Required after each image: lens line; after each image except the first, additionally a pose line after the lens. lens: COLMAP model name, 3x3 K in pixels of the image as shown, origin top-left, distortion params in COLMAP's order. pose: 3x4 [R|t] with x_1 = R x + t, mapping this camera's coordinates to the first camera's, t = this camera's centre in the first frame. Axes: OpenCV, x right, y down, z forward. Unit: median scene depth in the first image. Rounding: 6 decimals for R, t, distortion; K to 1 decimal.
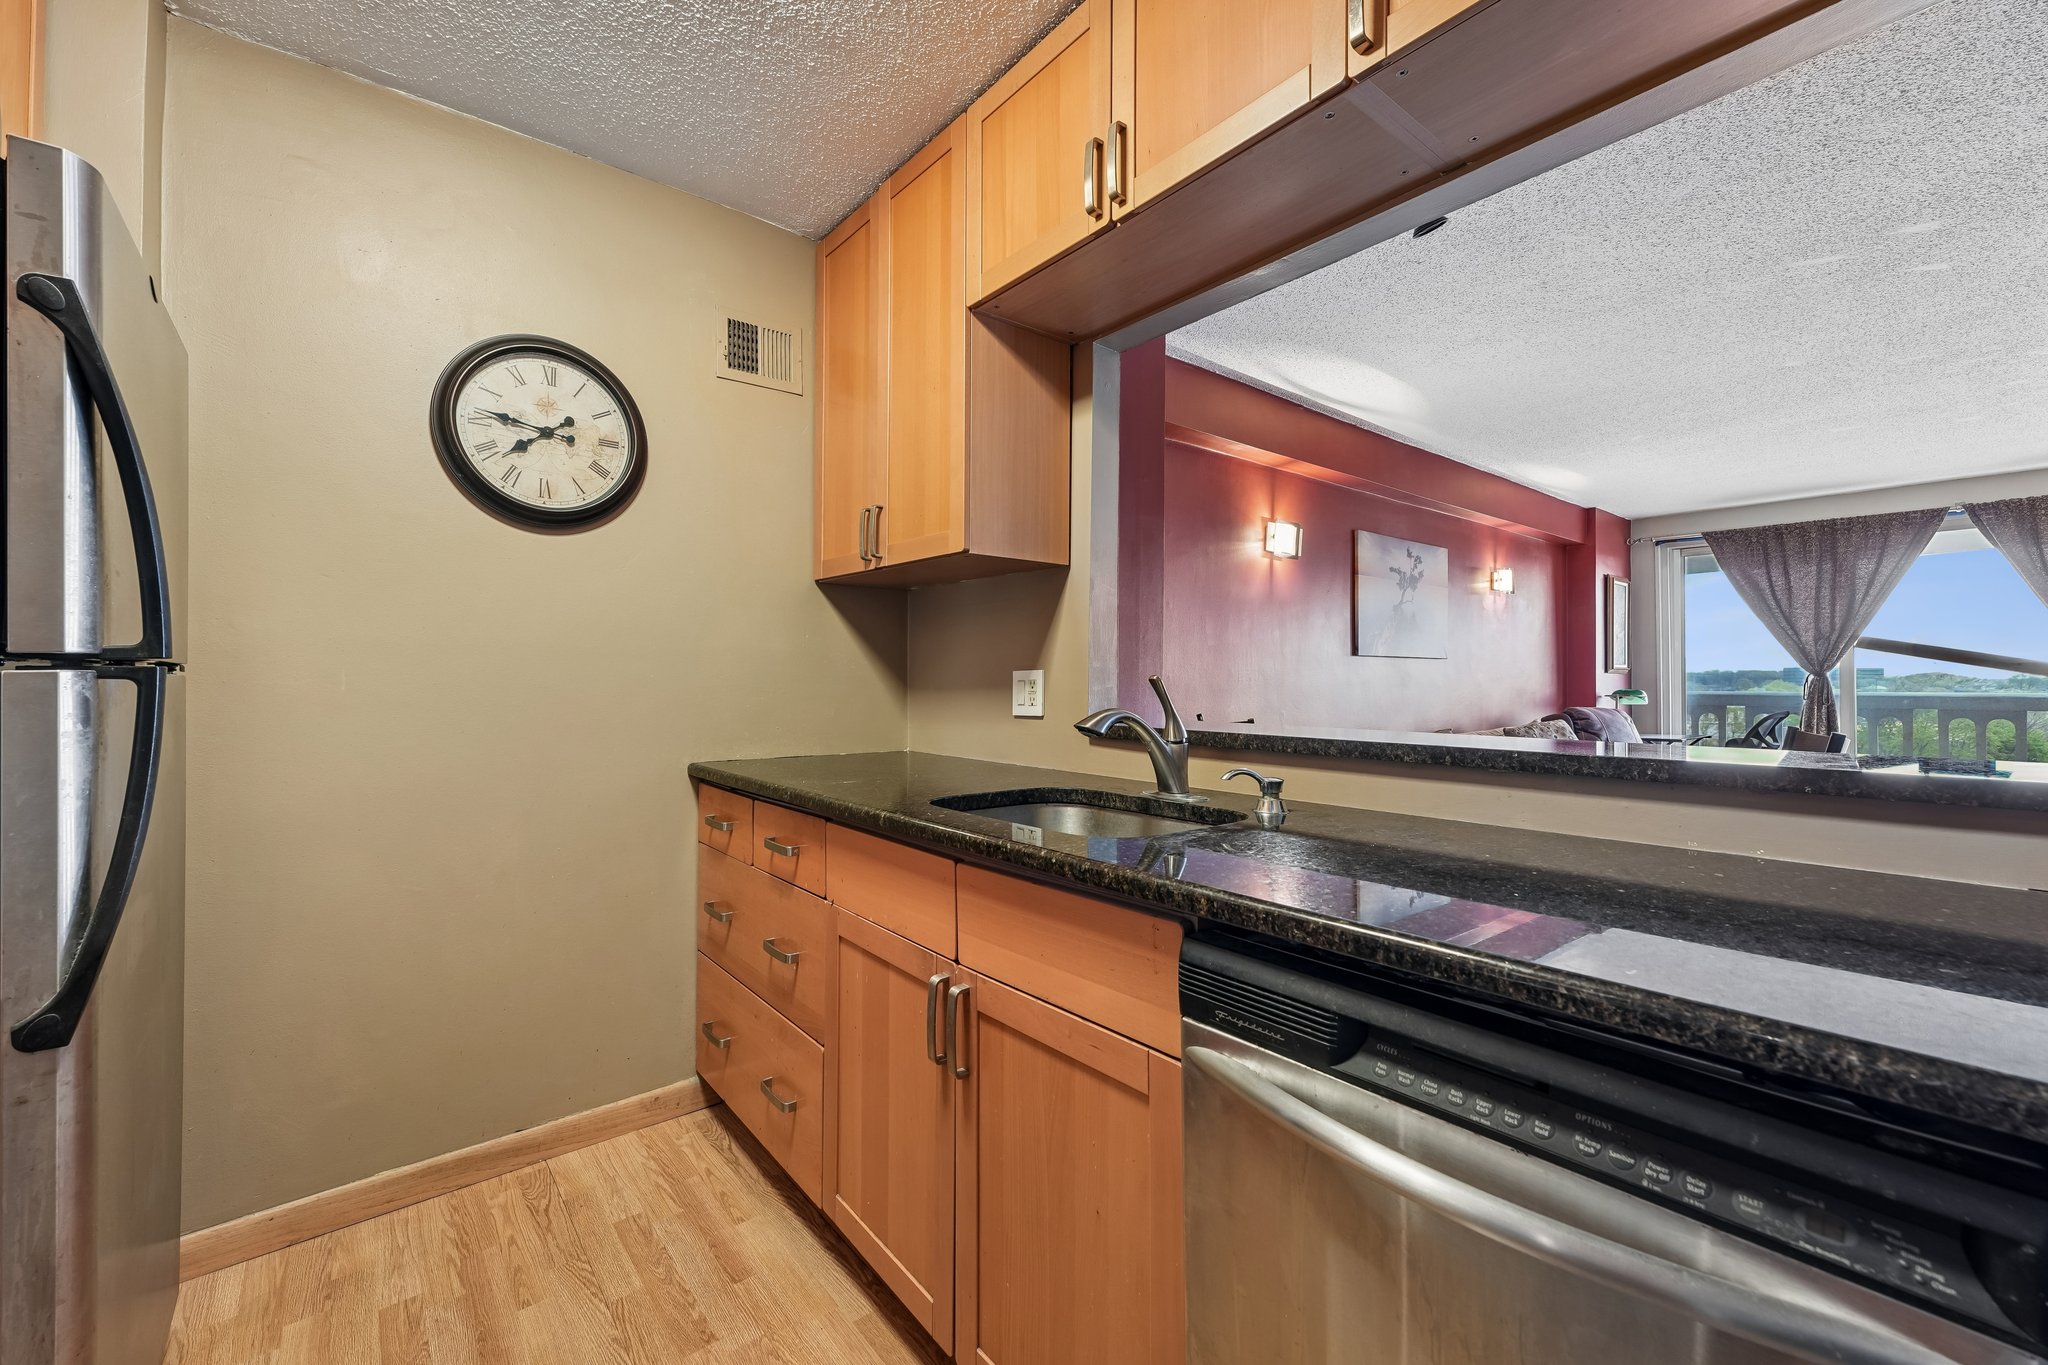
lens RADIAL K [[839.1, 0, 1015.4], [0, 839.1, 655.8], [0, 0, 1]] dist [0.008634, 0.000324]
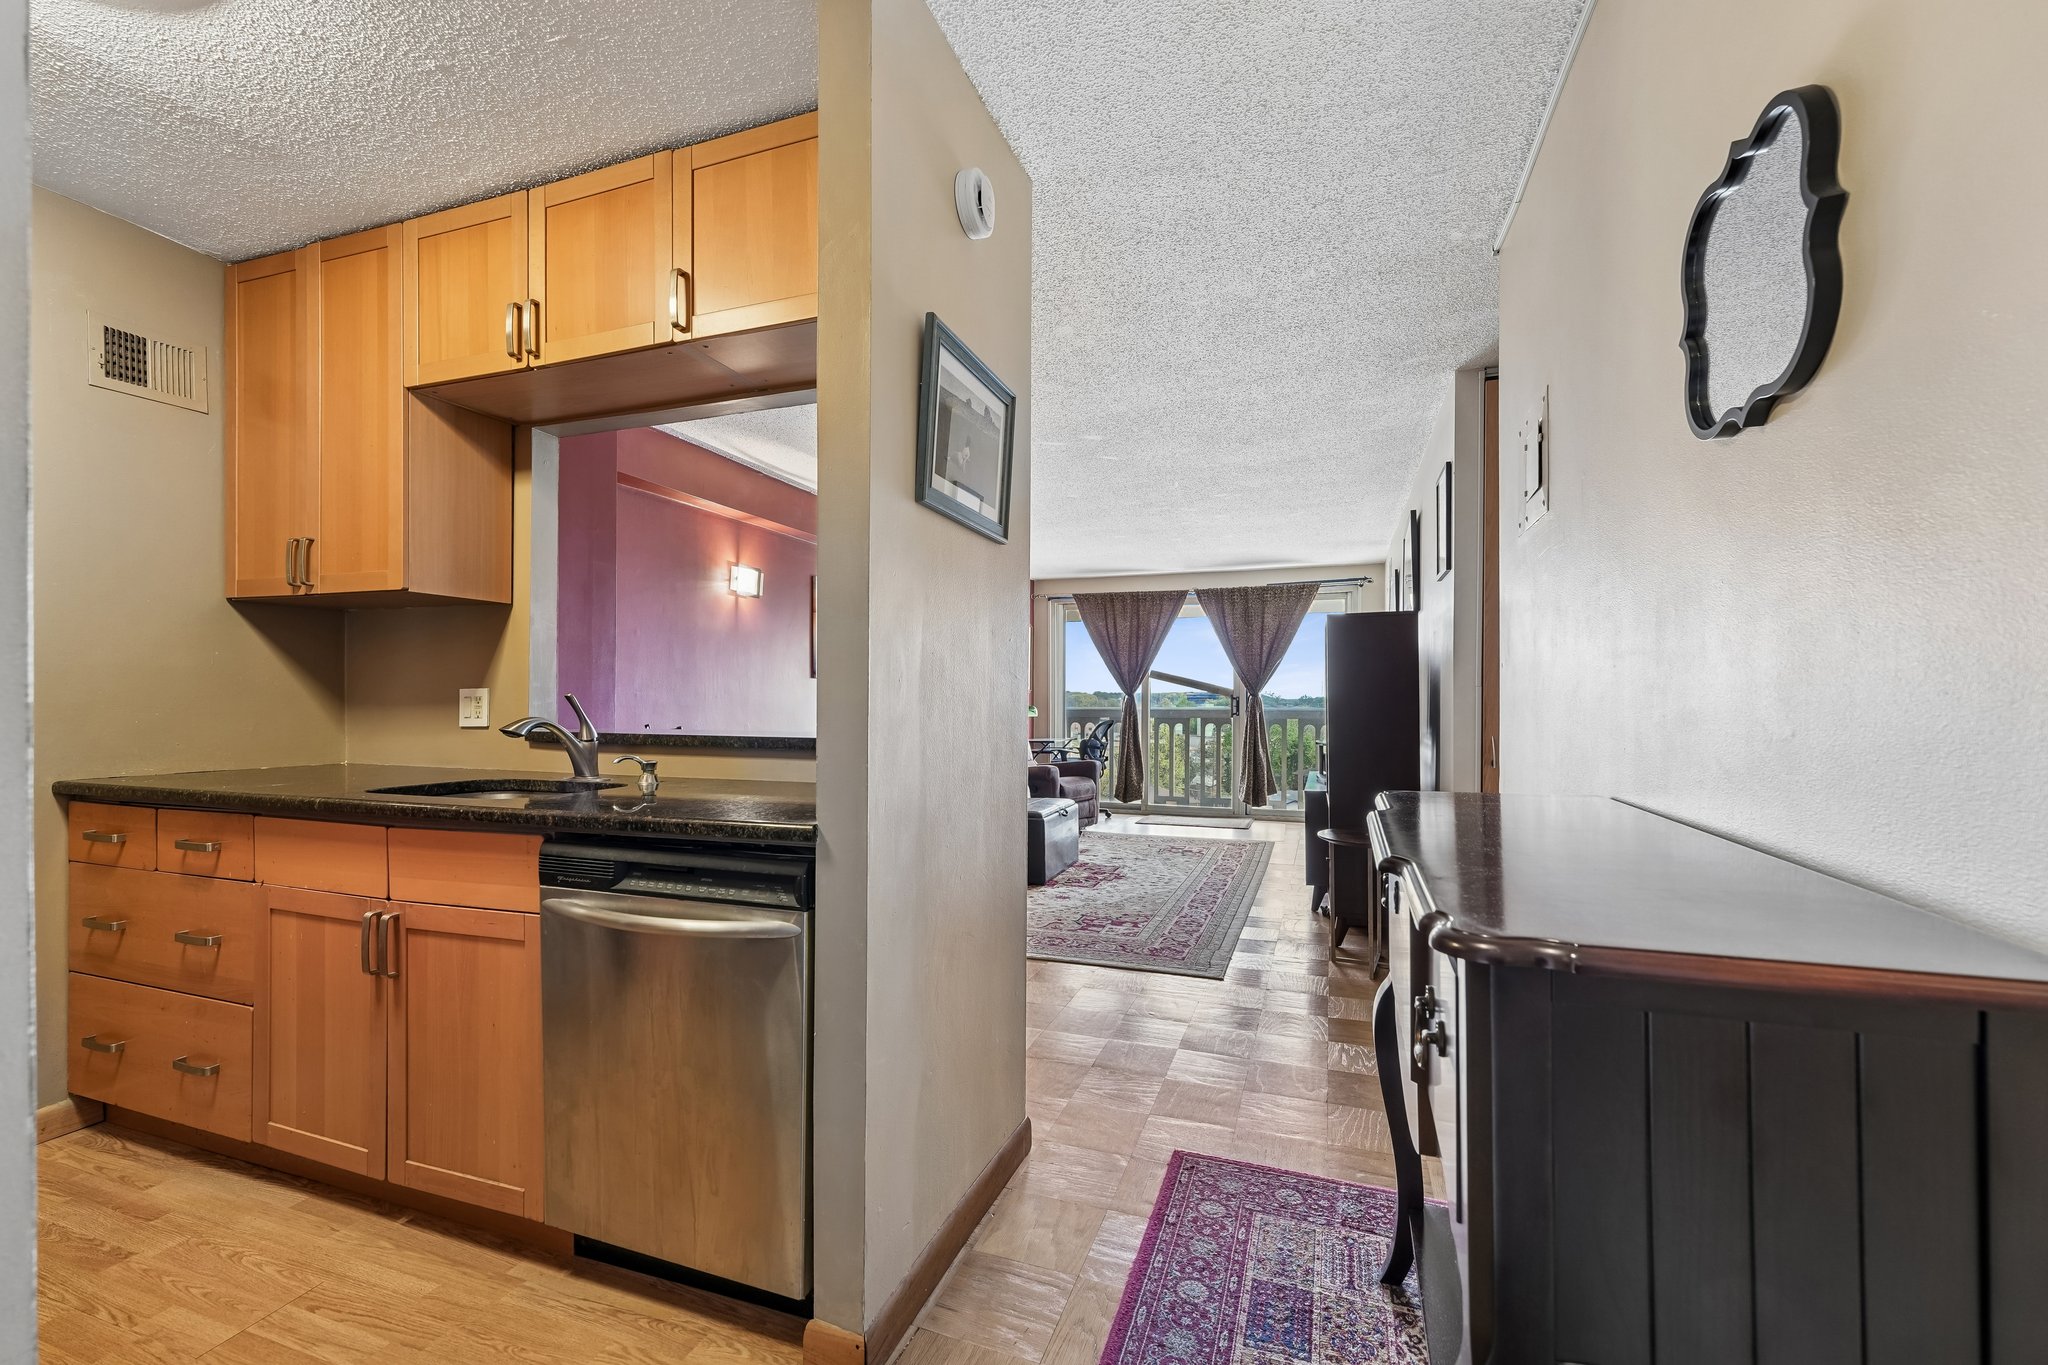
lens RADIAL K [[836.5, 0, 1033.1], [0, 836.5, 702.0], [0, 0, 1]] dist [0.003287, 0.000280]
pose [[0.849658, -0.000354, 0.527334, 0.070038], [-0.017255, 0.999446, 0.028471, -0.012604], [-0.527052, -0.033290, 0.849181, -0.484423]]
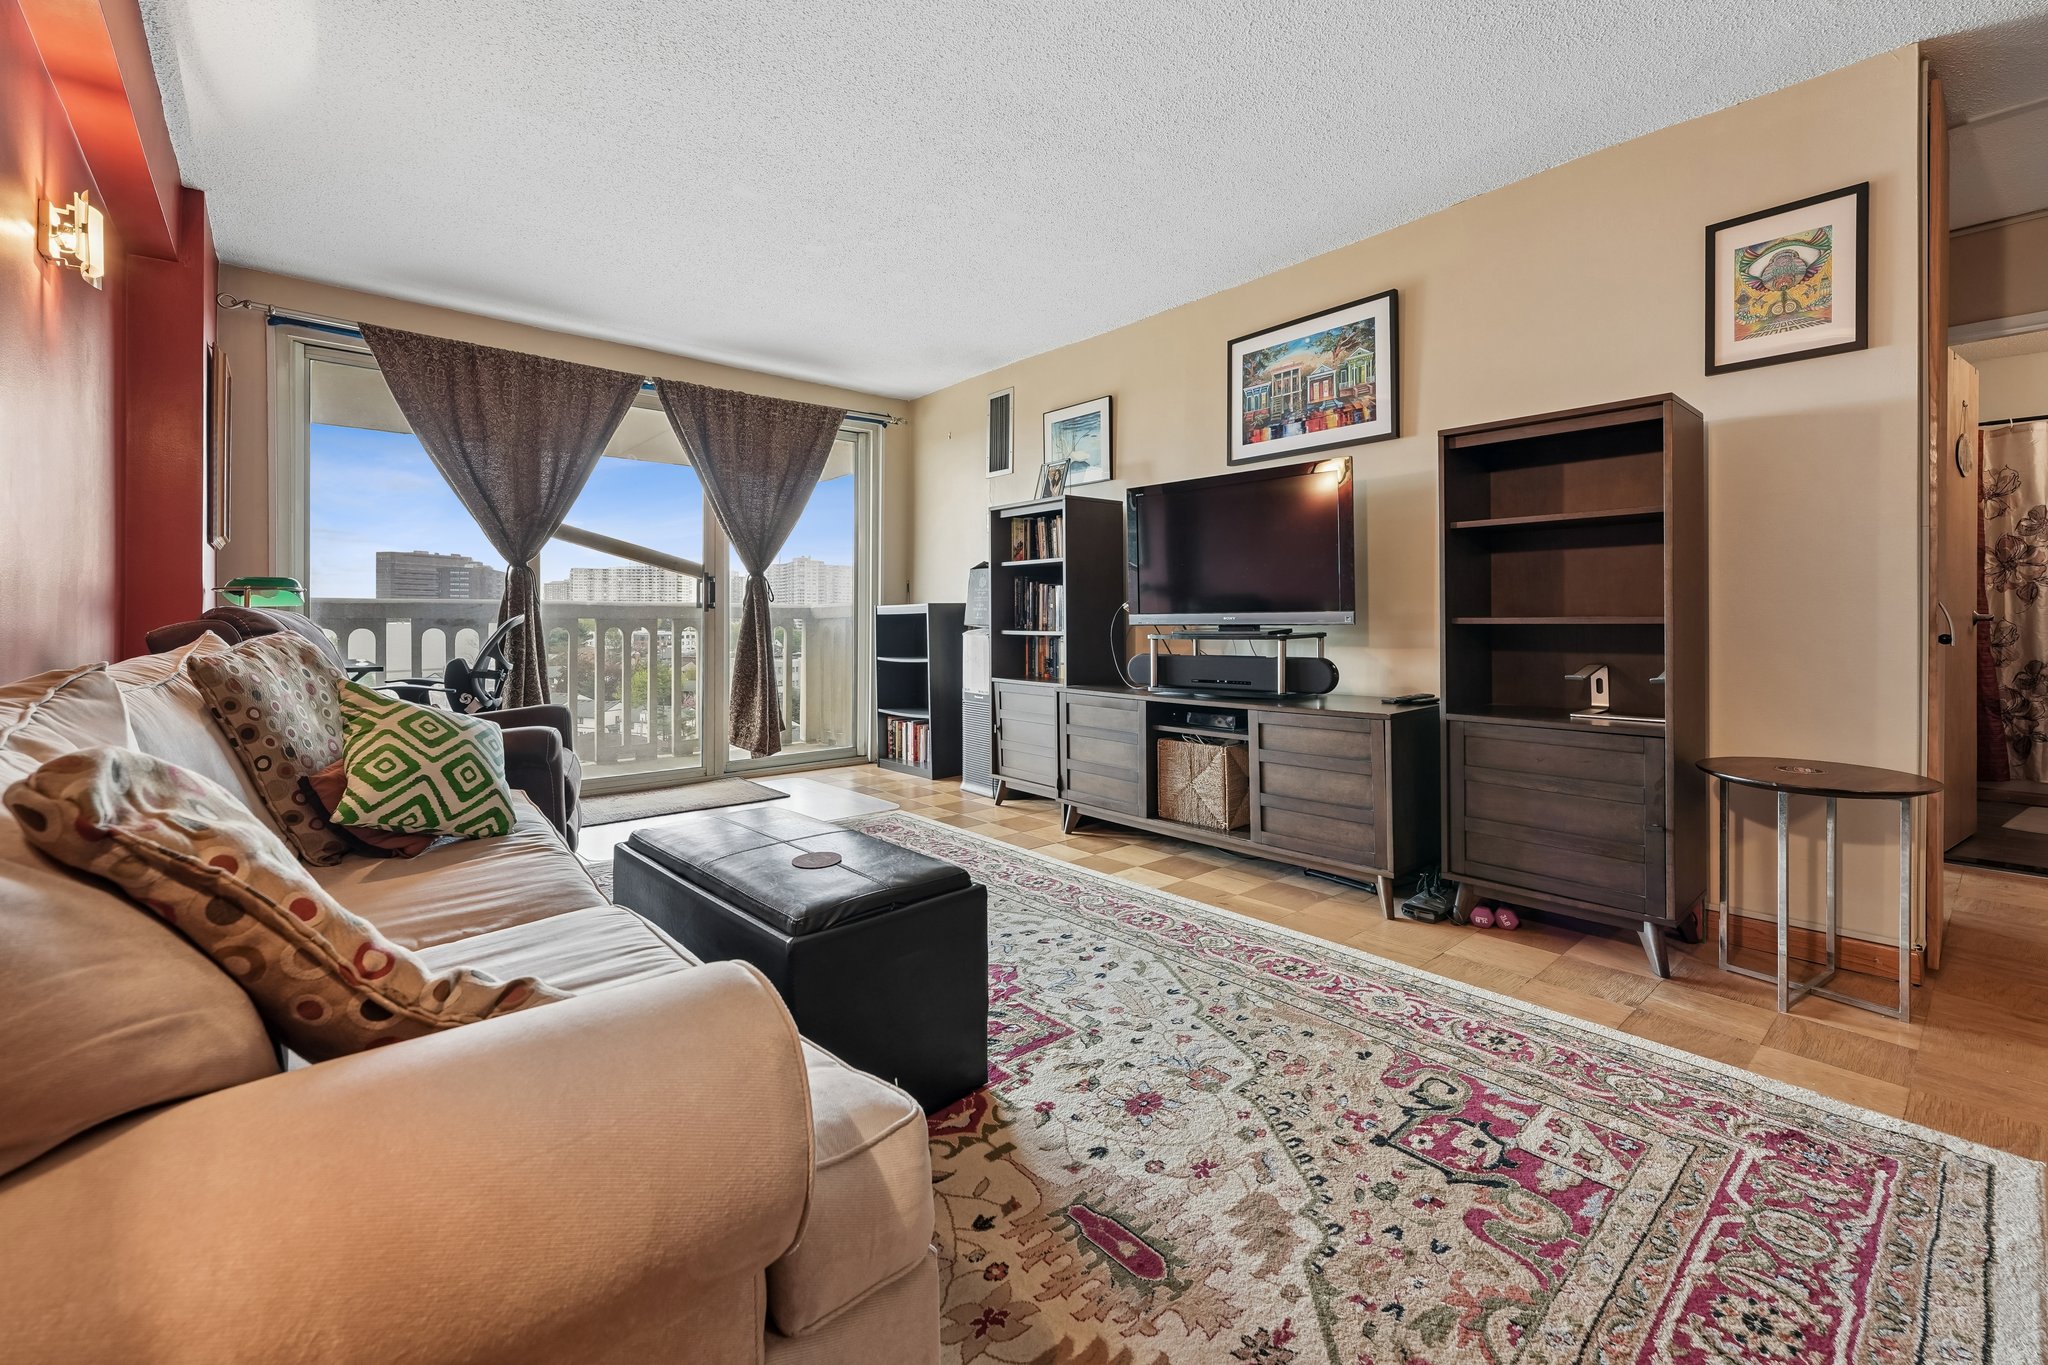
lens RADIAL K [[847.9, 0, 1024.3], [0, 847.9, 614.6], [0, 0, 1]] dist [0.002987, 0.000082]
pose [[-0.038086, 0.001884, 0.999273, 0.597484], [-0.036680, 0.999322, -0.003283, 0.149204], [-0.998601, -0.036778, -0.037991, 1.715843]]
